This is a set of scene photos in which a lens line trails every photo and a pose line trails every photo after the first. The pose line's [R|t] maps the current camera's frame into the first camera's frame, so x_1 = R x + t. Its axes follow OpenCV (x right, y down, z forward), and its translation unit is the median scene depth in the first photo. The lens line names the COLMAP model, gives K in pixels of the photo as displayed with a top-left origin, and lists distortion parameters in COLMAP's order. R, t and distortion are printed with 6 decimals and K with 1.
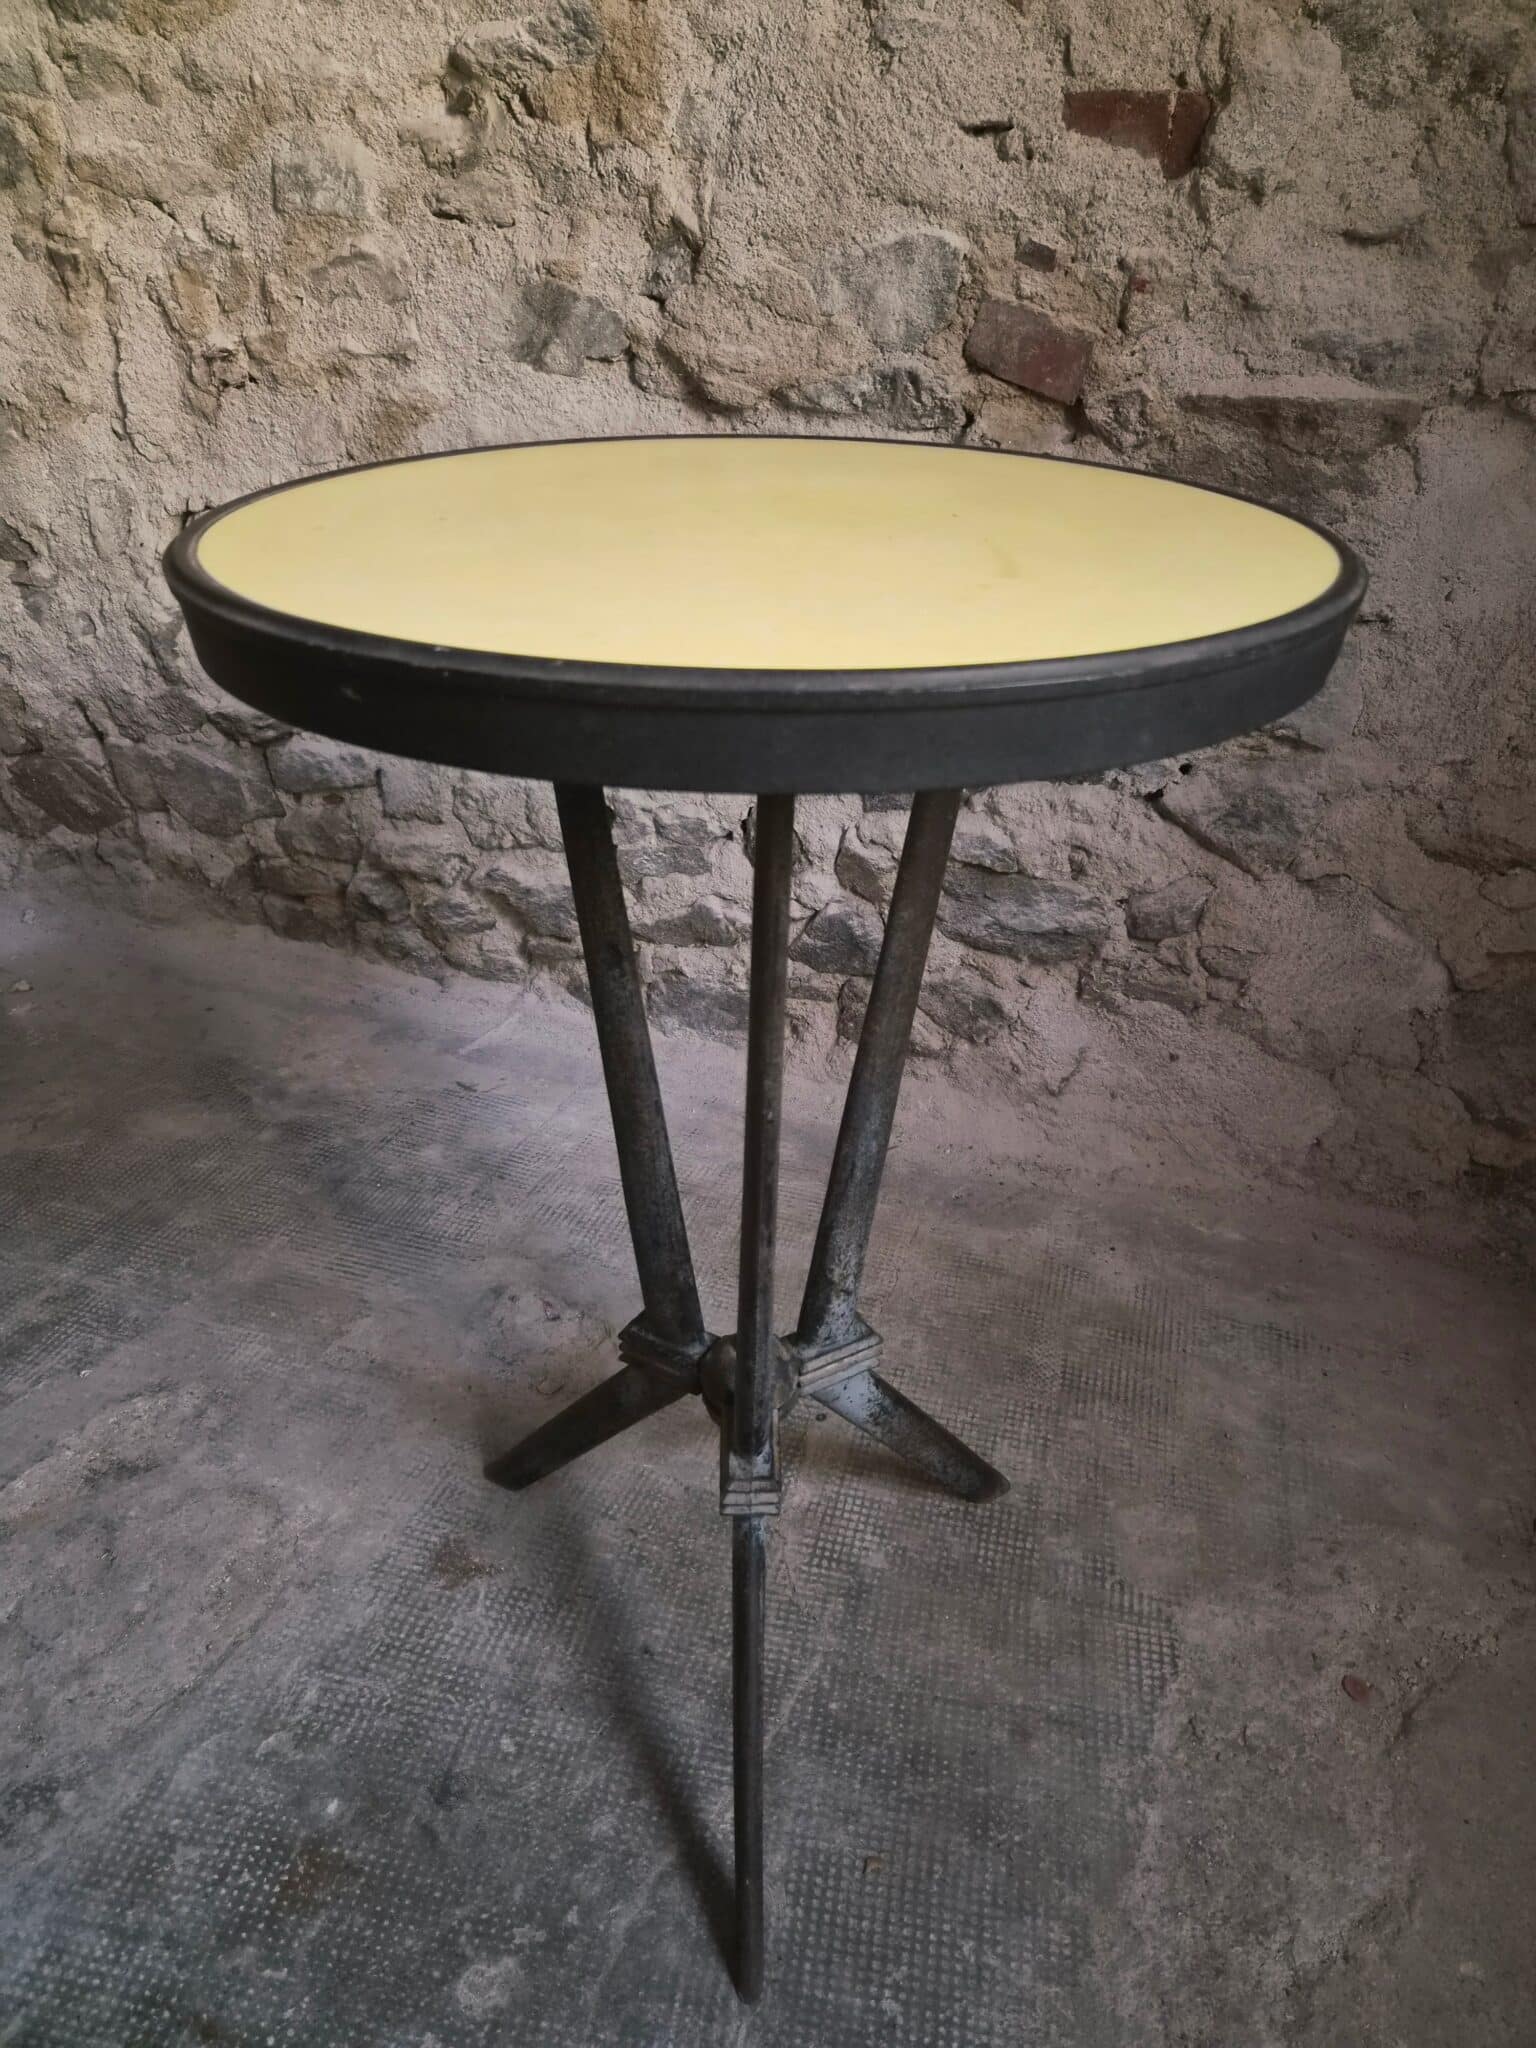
lens RADIAL K [[1373.2, 0, 780.1], [0, 1373.2, 1018.8], [0, 0, 1]] dist [0.064462, -0.048133]
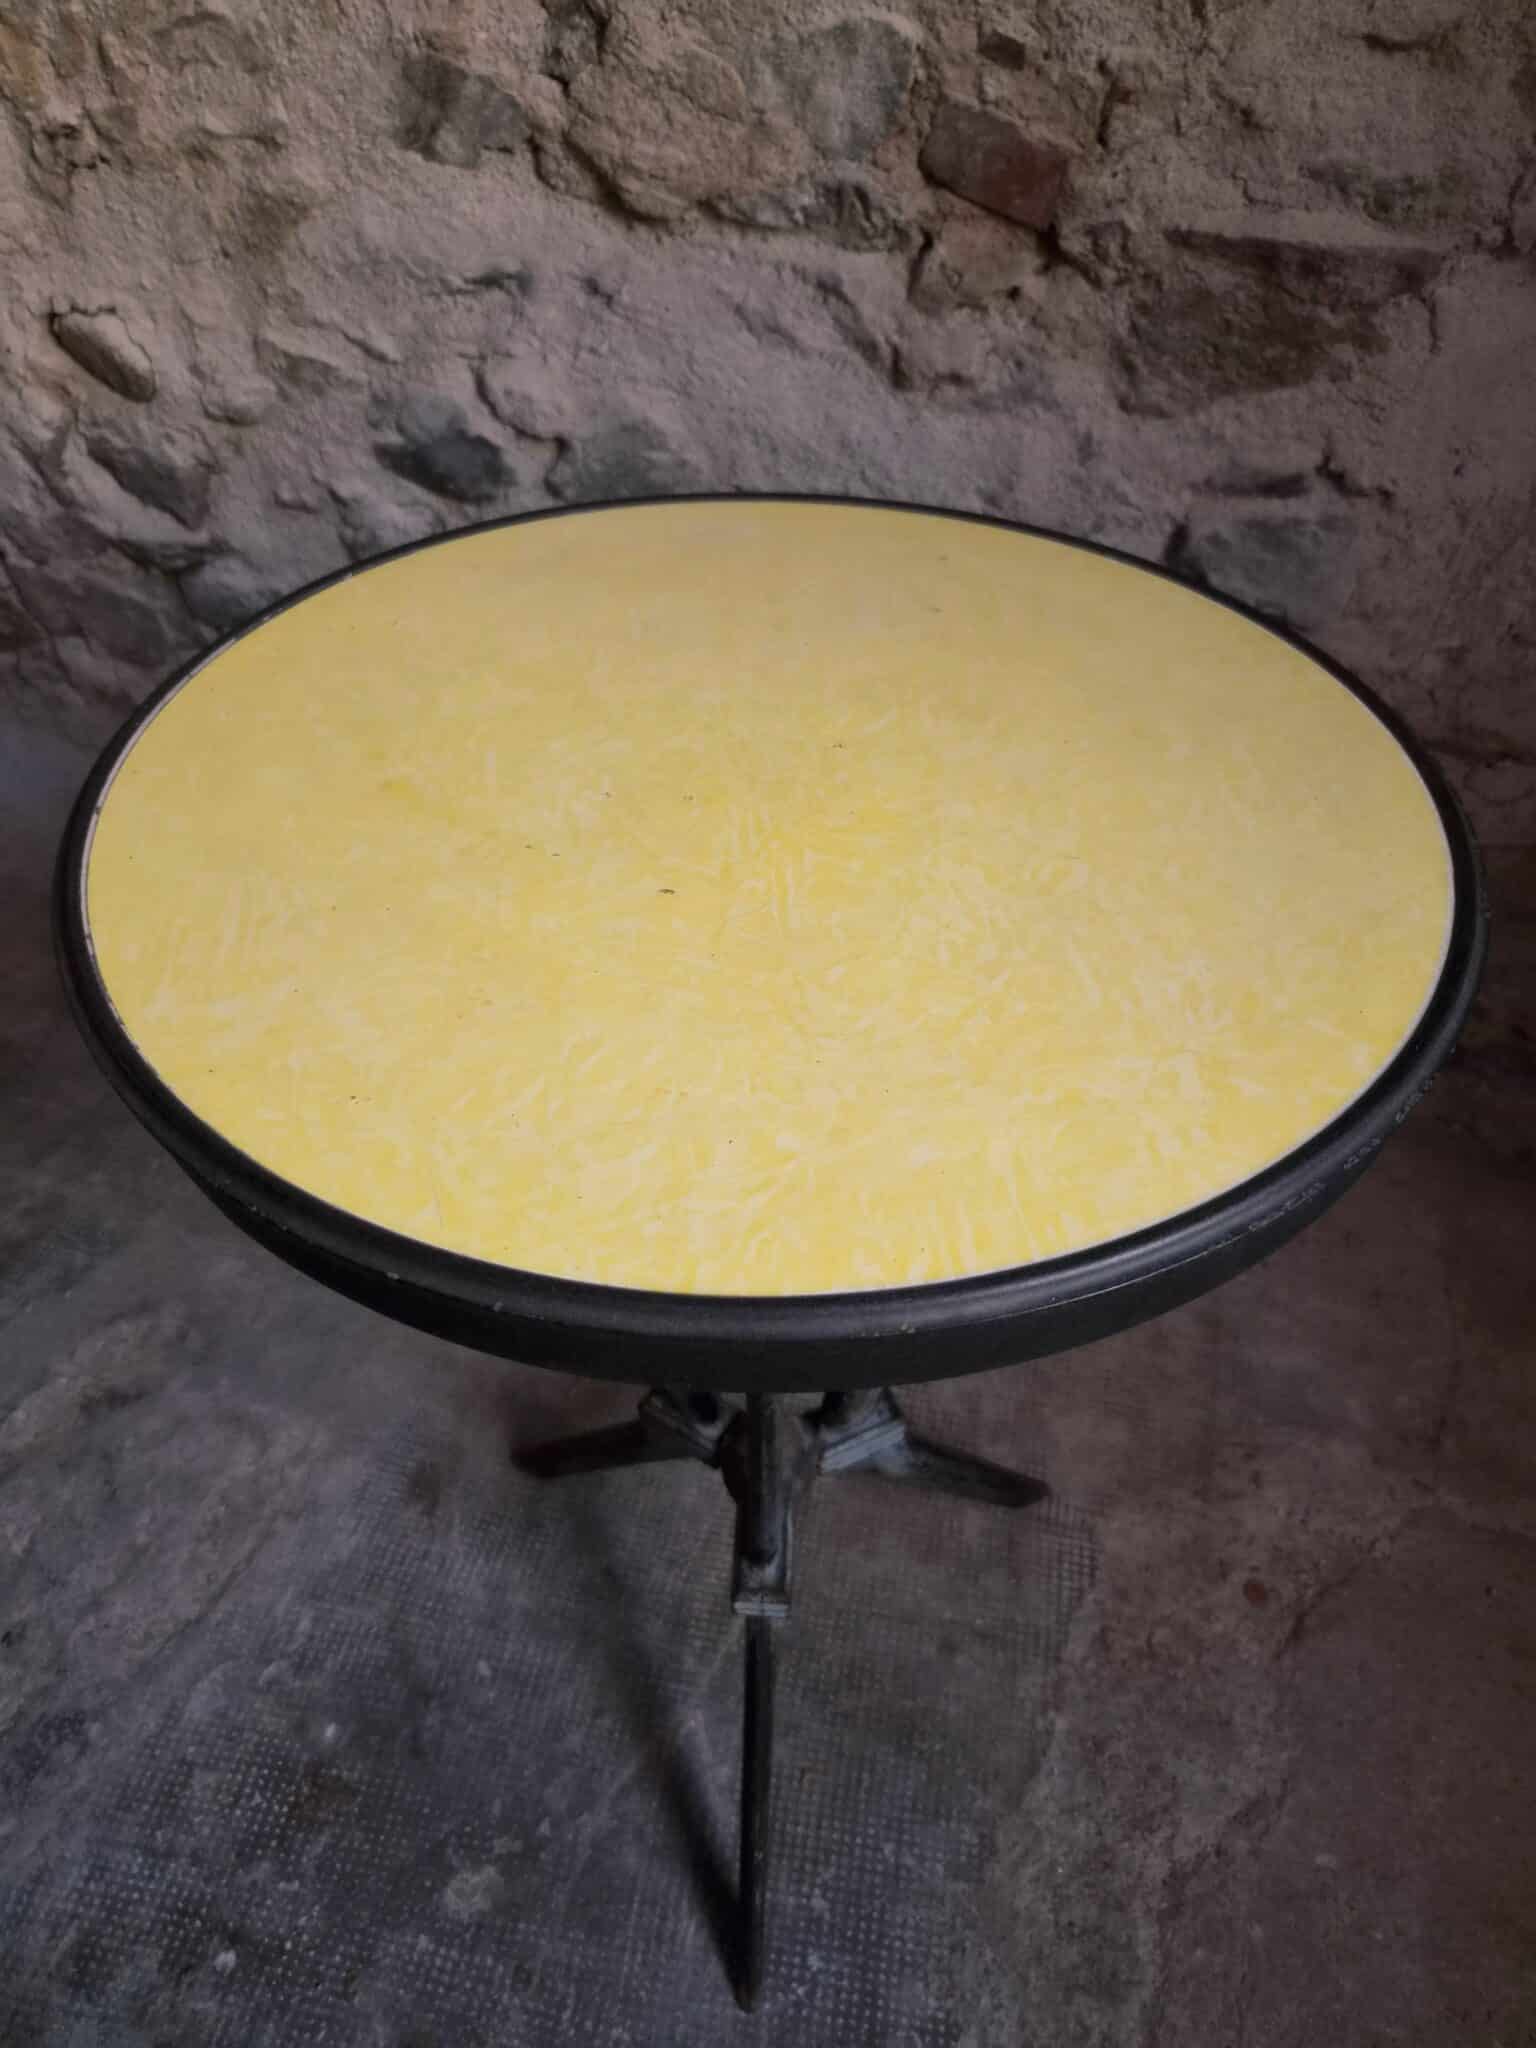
lens RADIAL K [[1396.7, 0, 784.9], [0, 1396.7, 1015.2], [0, 0, 1]] dist [0.053905, -0.050148]
pose [[0.999772, -0.019086, -0.009578, 0.049861], [0.020879, 0.967764, 0.250993, -0.199904], [0.004478, -0.251136, 0.967942, 0.032501]]
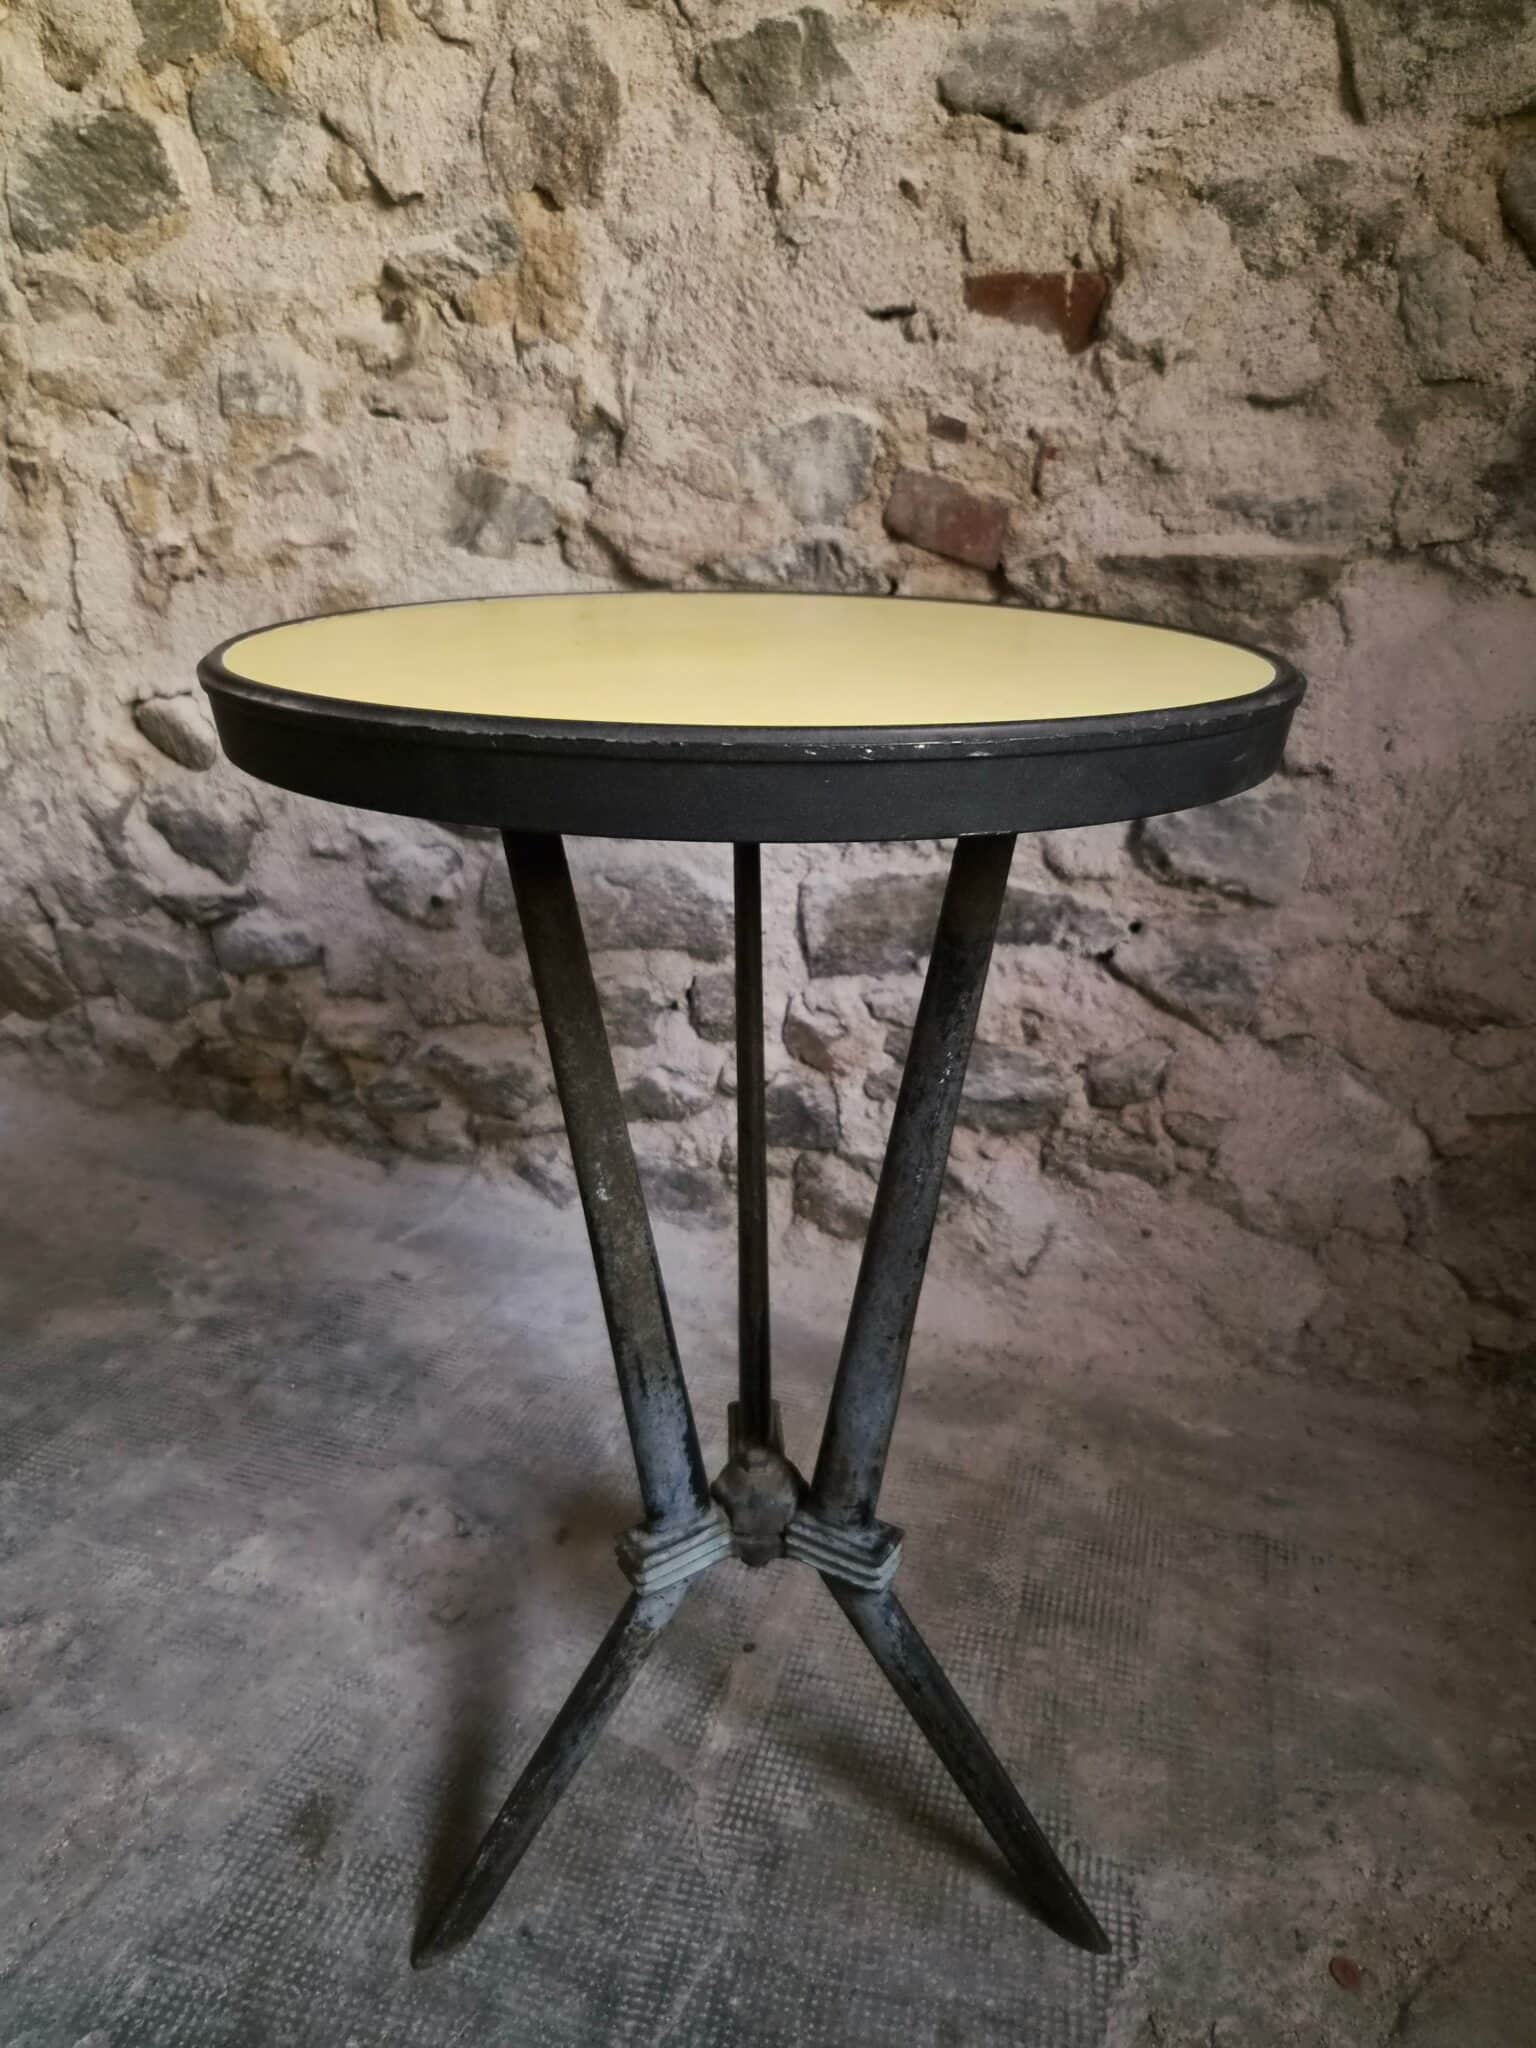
lens RADIAL K [[1410.3, 0, 778.1], [0, 1410.3, 1018.7], [0, 0, 1]] dist [0.048515, -0.042651]
pose [[0.999426, -0.019361, -0.027815, 0.080507], [0.015666, 0.991728, -0.127397, 0.002497], [0.030051, 0.126888, 0.991462, 0.035517]]
